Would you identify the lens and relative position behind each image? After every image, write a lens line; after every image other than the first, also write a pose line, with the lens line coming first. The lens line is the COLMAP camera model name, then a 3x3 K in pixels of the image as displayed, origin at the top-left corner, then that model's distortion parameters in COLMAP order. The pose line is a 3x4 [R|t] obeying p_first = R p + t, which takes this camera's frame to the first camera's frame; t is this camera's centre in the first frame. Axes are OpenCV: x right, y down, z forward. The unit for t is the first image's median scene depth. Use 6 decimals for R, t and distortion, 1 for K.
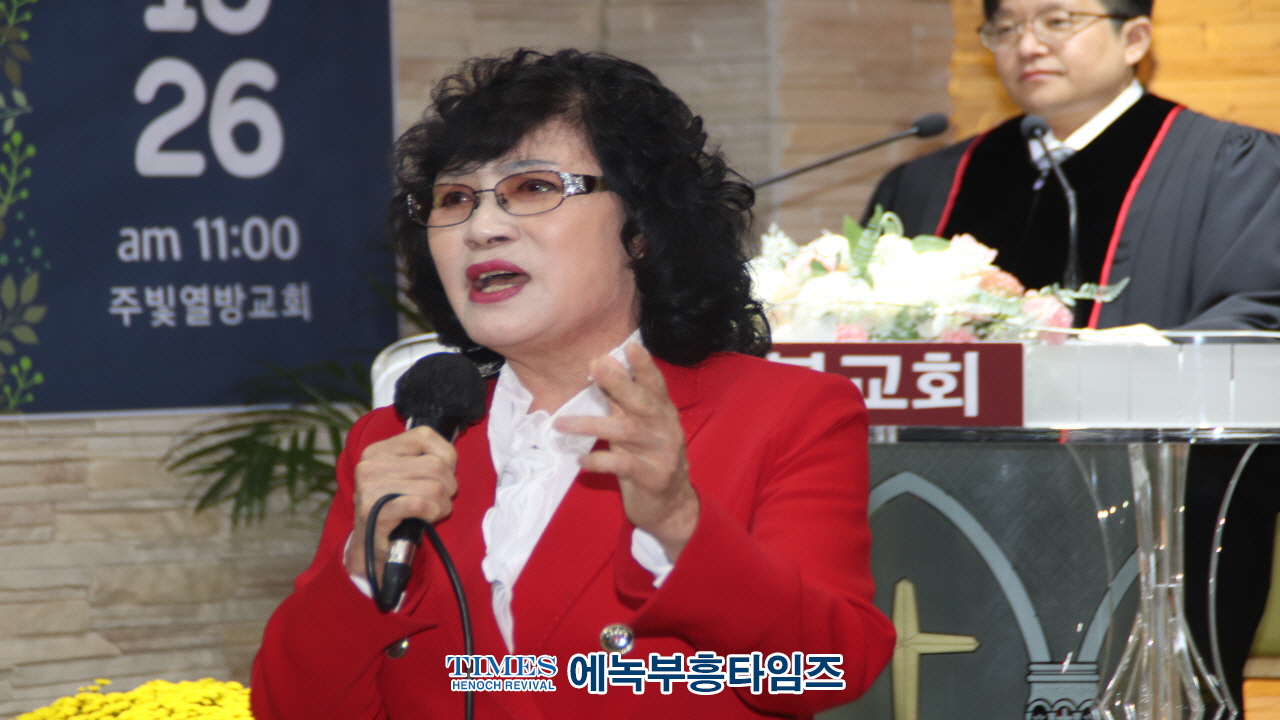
lens RADIAL K [[8207.8, 0, 640.3], [0, 8207.8, 359.2], [0, 0, 1]] dist [2.160720, 0.000000]
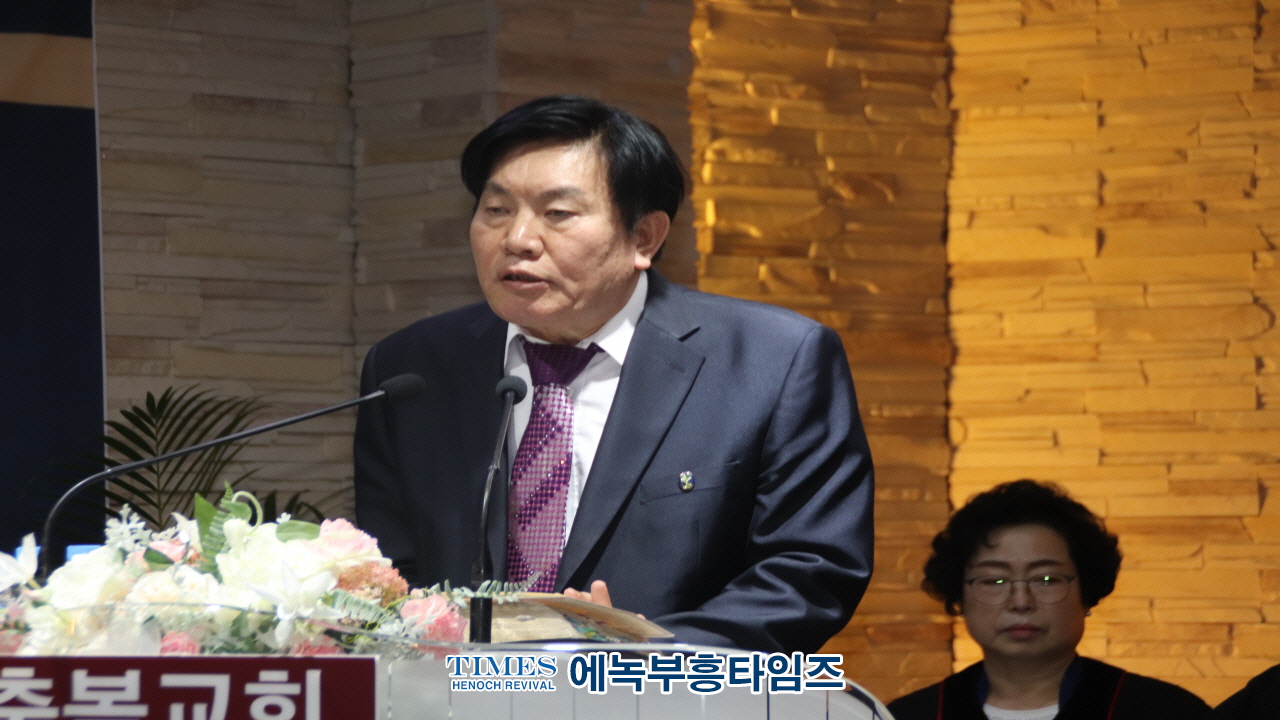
lens RADIAL K [[4091.9, 0, 635.8], [0, 4091.9, 350.6], [0, 0, 1]] dist [0.622699, 0.000000]
pose [[0.988431, -0.005092, -0.151584, 0.128789], [-0.002886, 0.998624, -0.052364, -0.010610], [0.151642, 0.052196, 0.987056, 0.615904]]
